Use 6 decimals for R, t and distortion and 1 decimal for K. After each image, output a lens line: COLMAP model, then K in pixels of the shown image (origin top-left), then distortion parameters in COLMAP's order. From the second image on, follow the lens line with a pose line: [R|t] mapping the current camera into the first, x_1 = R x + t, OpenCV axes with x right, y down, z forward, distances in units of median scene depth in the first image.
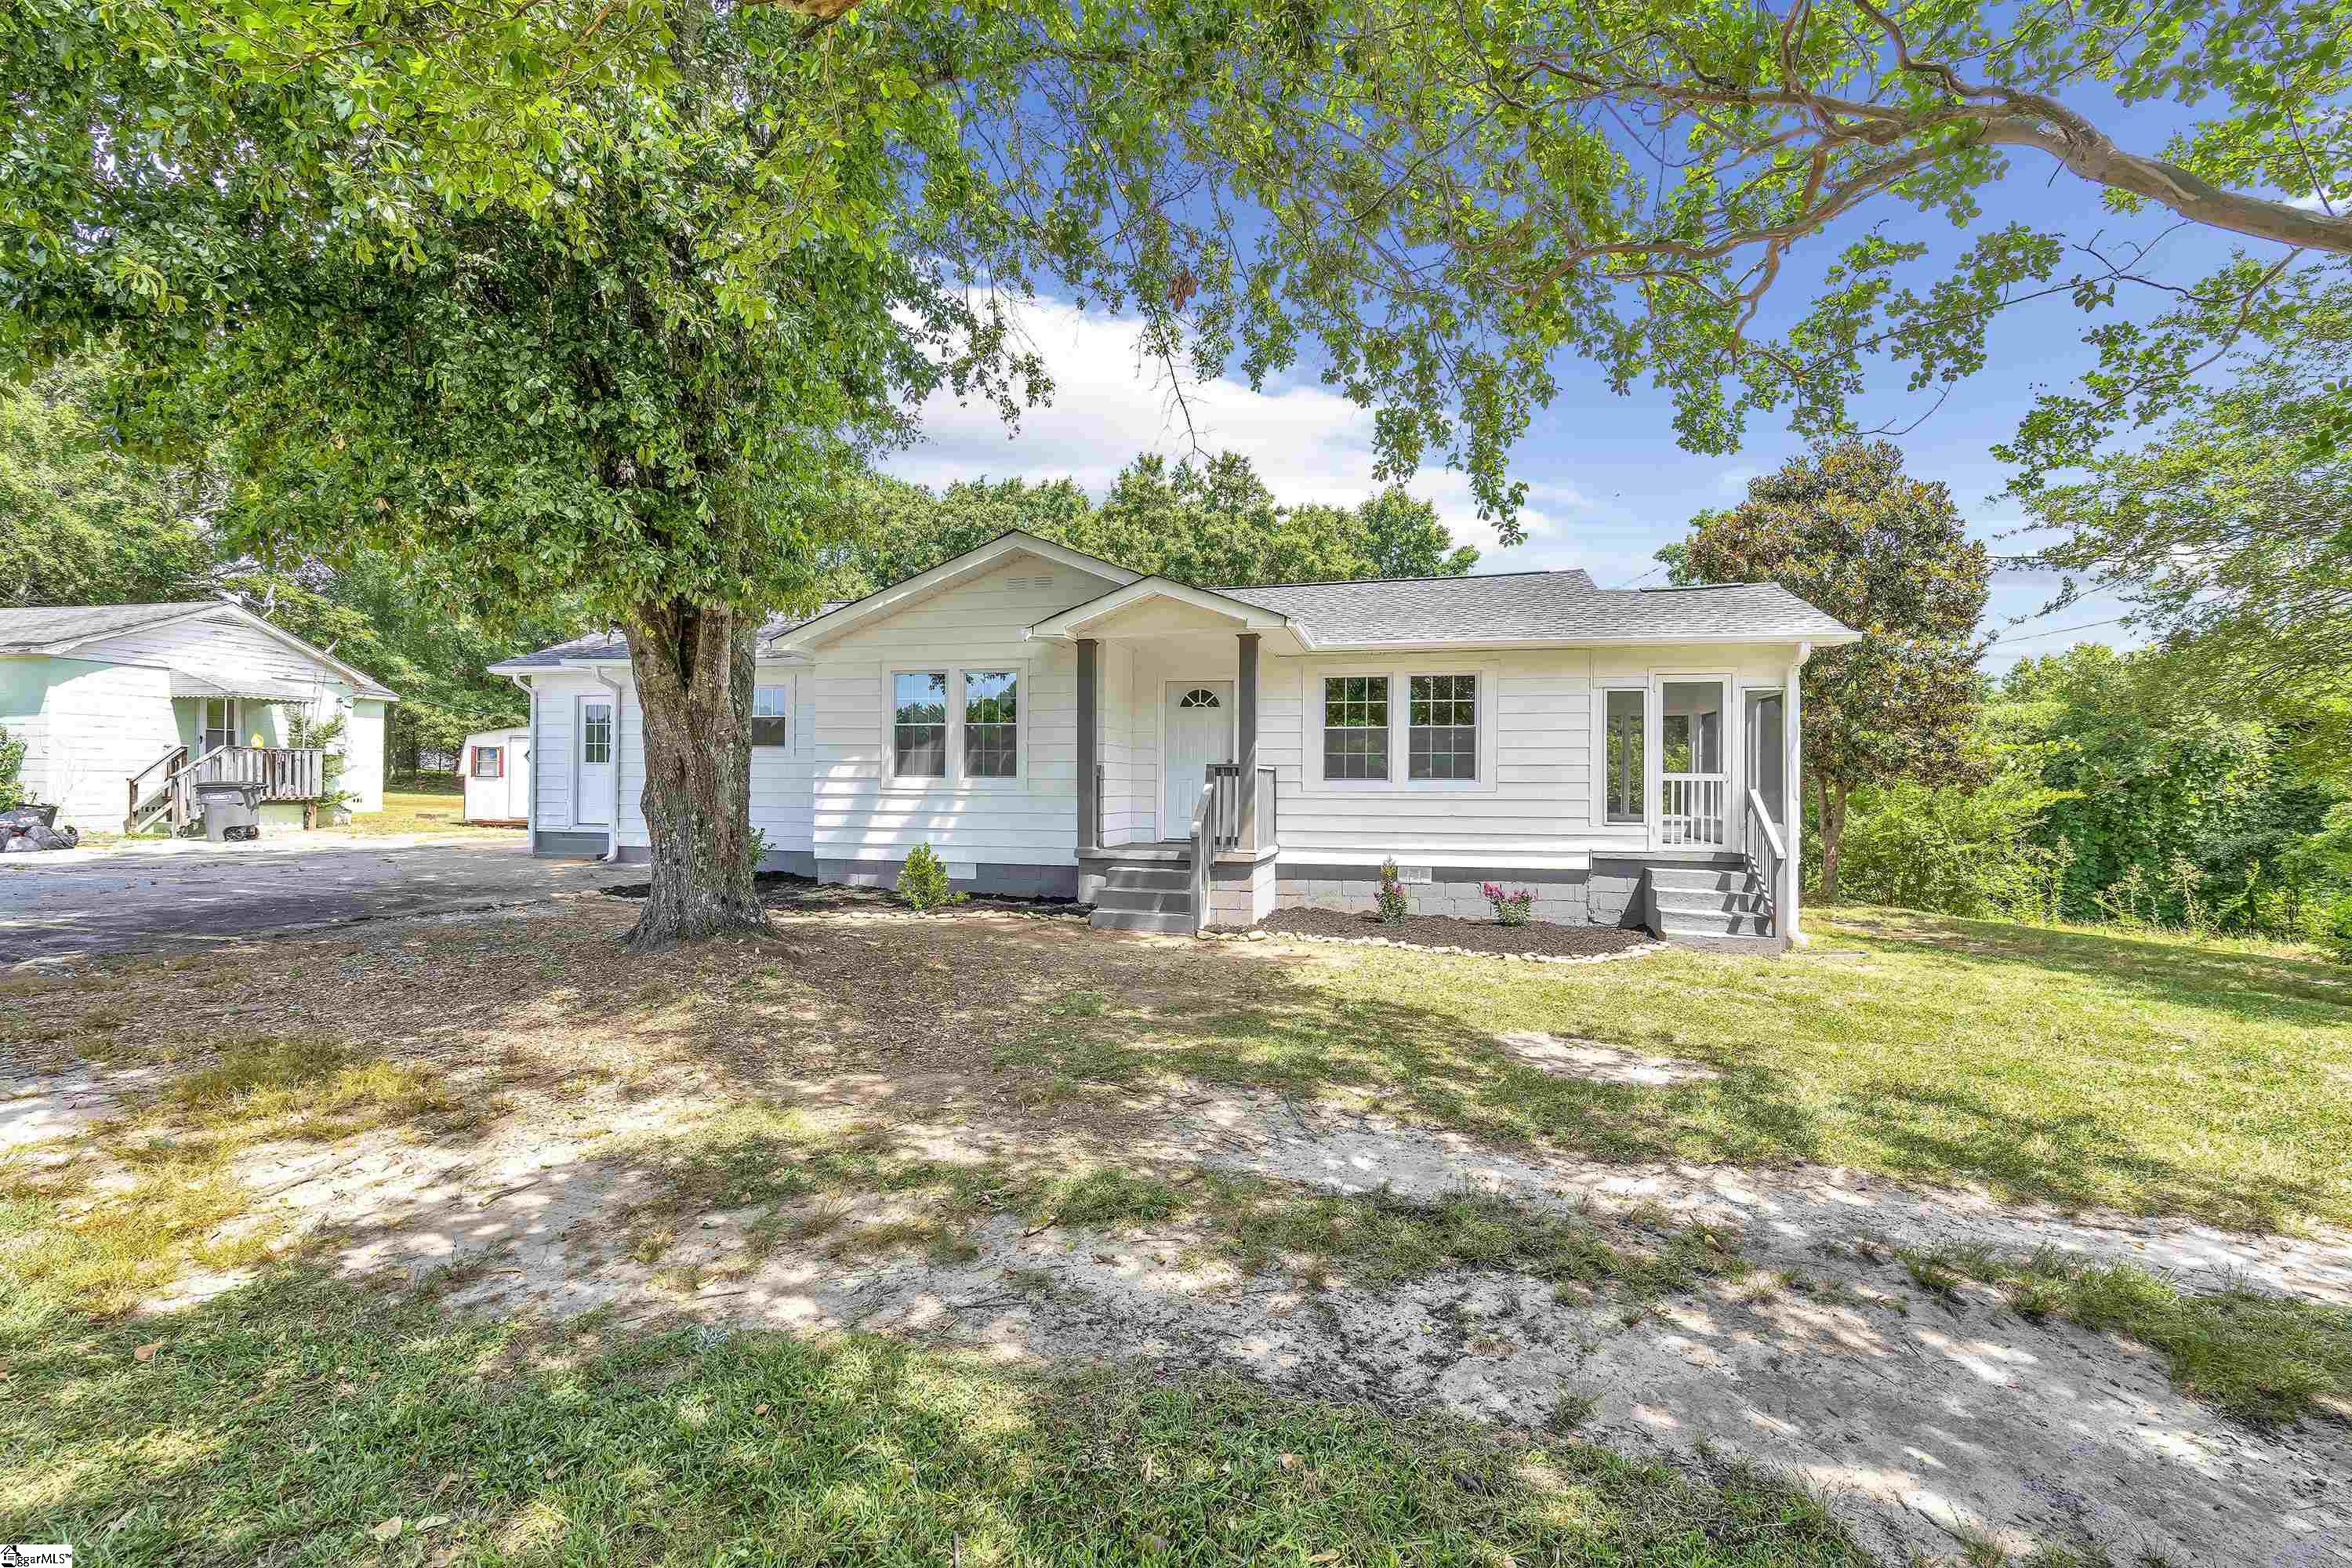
lens RADIAL K [[1041.2, 0, 1176.0], [0, 1041.2, 779.5], [0, 0, 1]] dist [-0.004587, 0.000155]
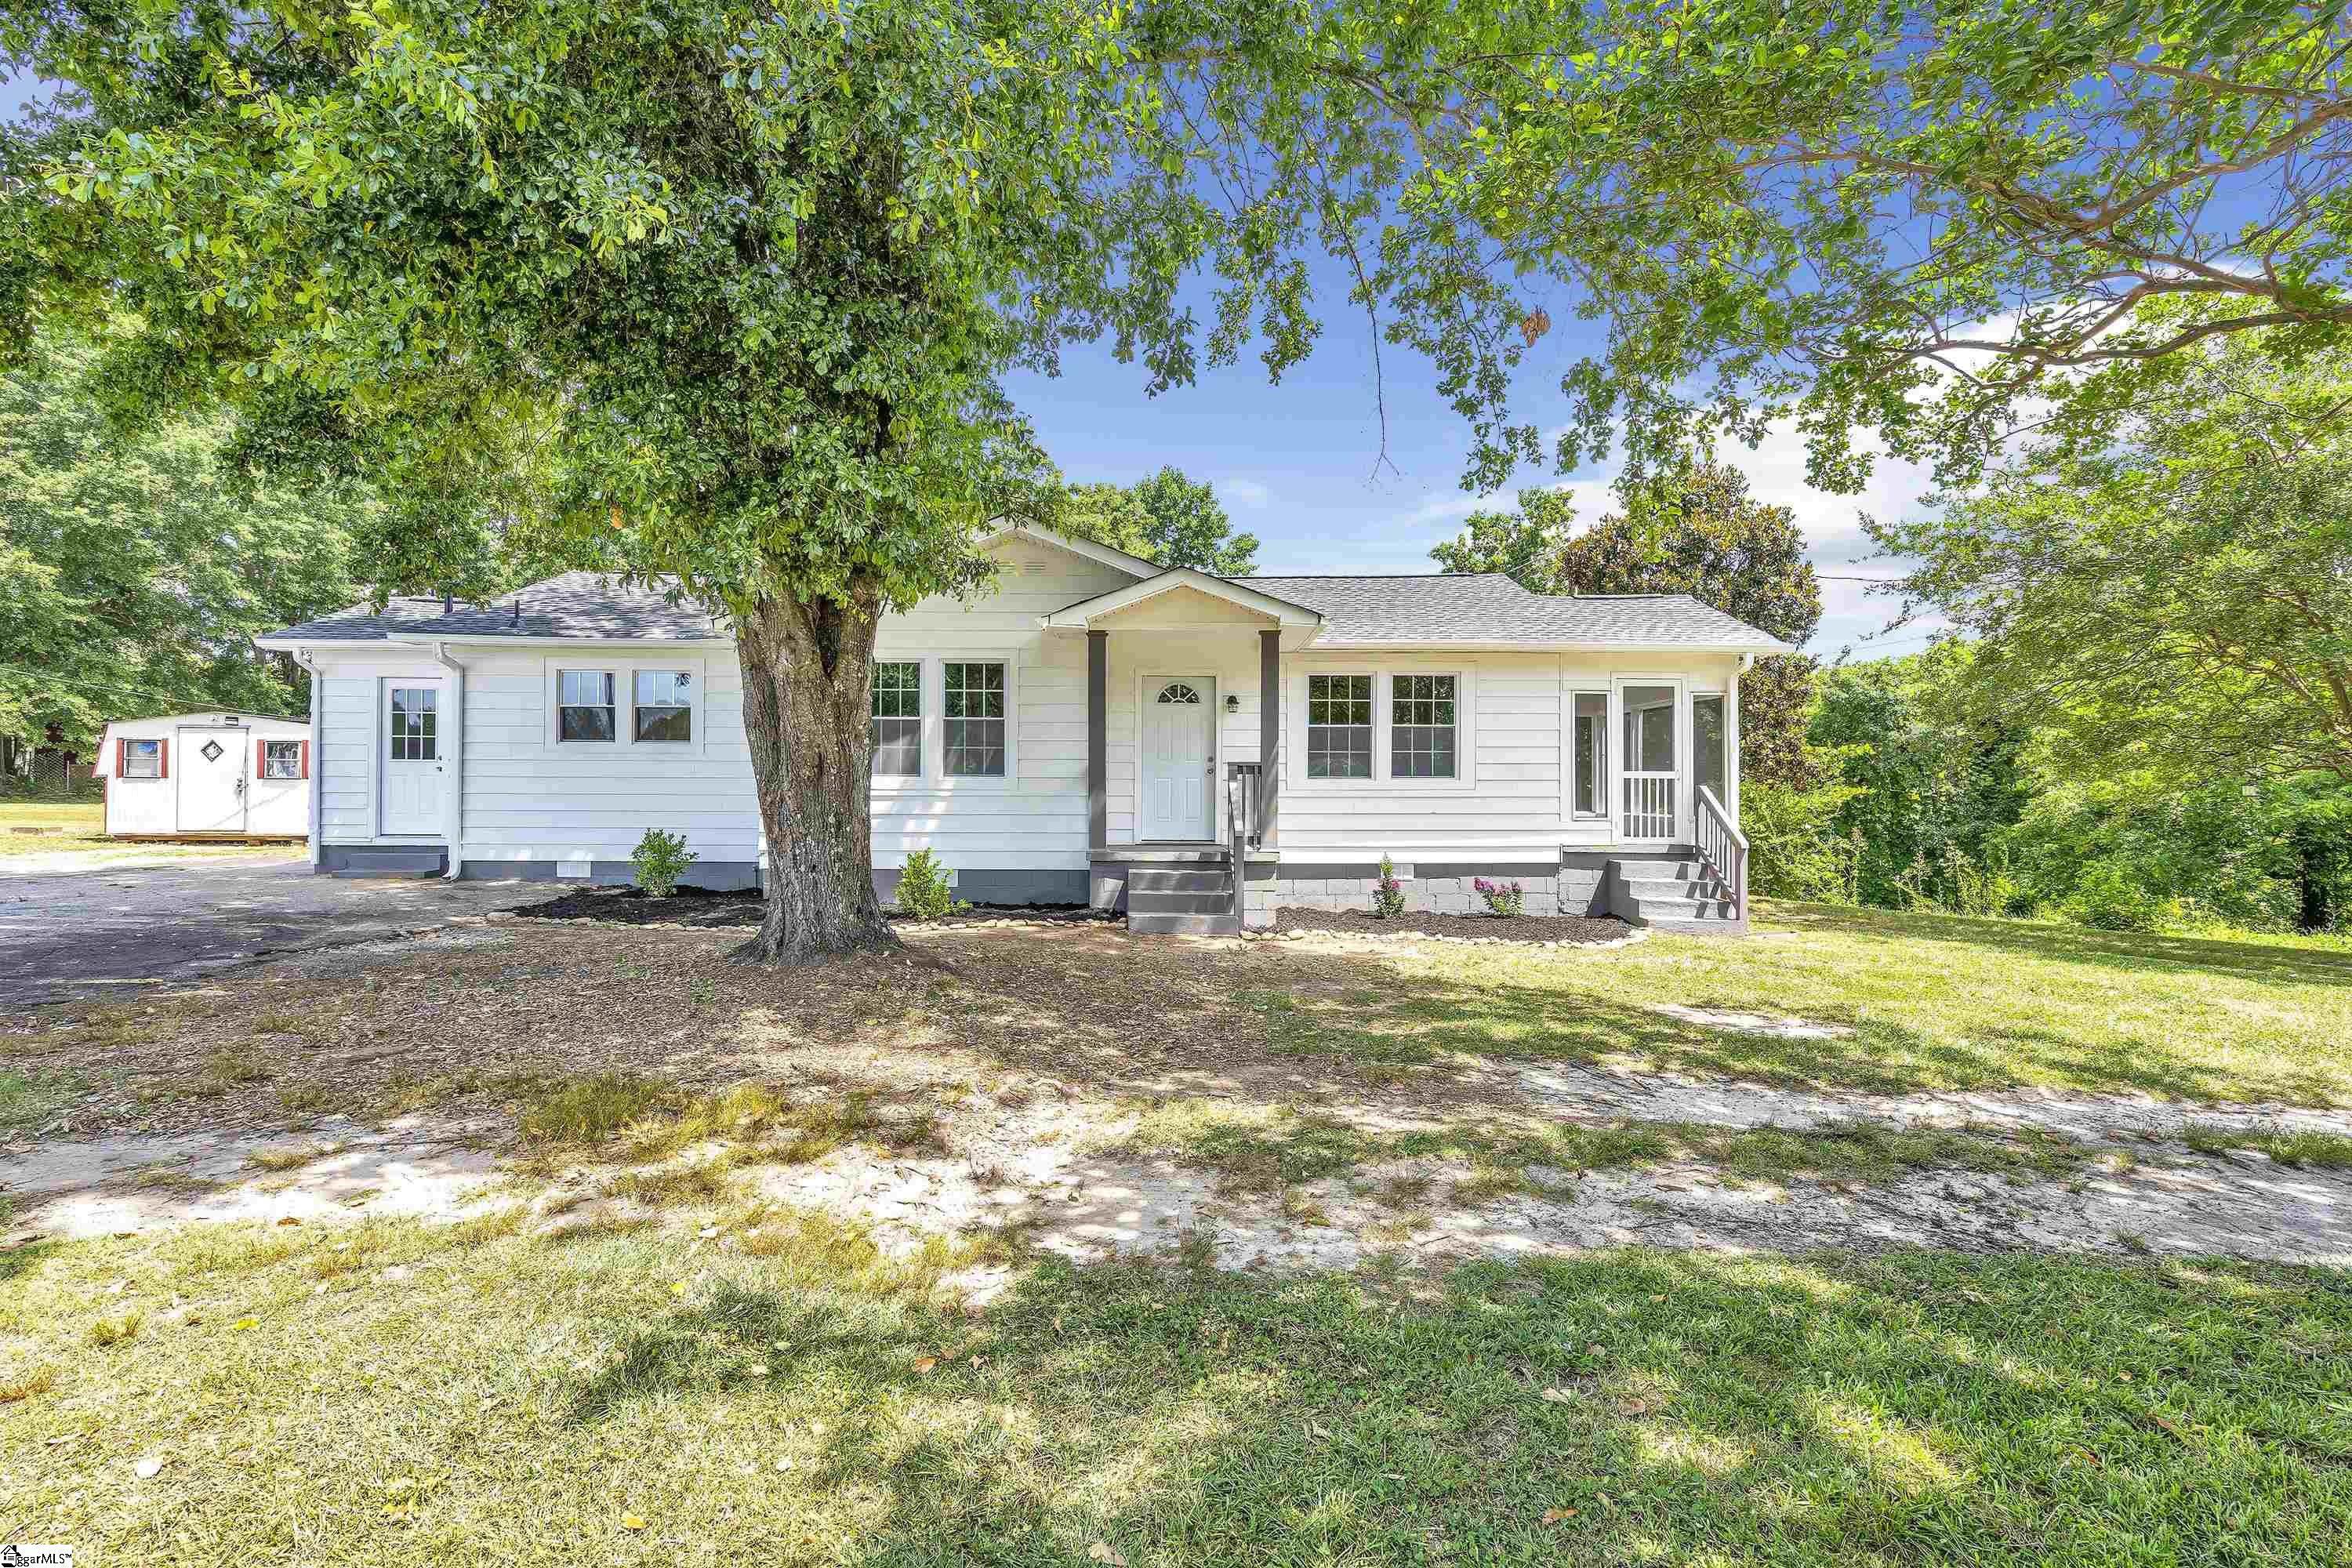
lens RADIAL K [[1147.4, 0, 1175.8], [0, 1147.4, 783.9], [0, 0, 1]] dist [0.002943, 0.000067]
pose [[0.969370, -0.003167, 0.245585, -0.284948], [0.002397, 0.999991, 0.003437, 0.001850], [-0.245594, -0.002743, 0.969369, -0.032105]]
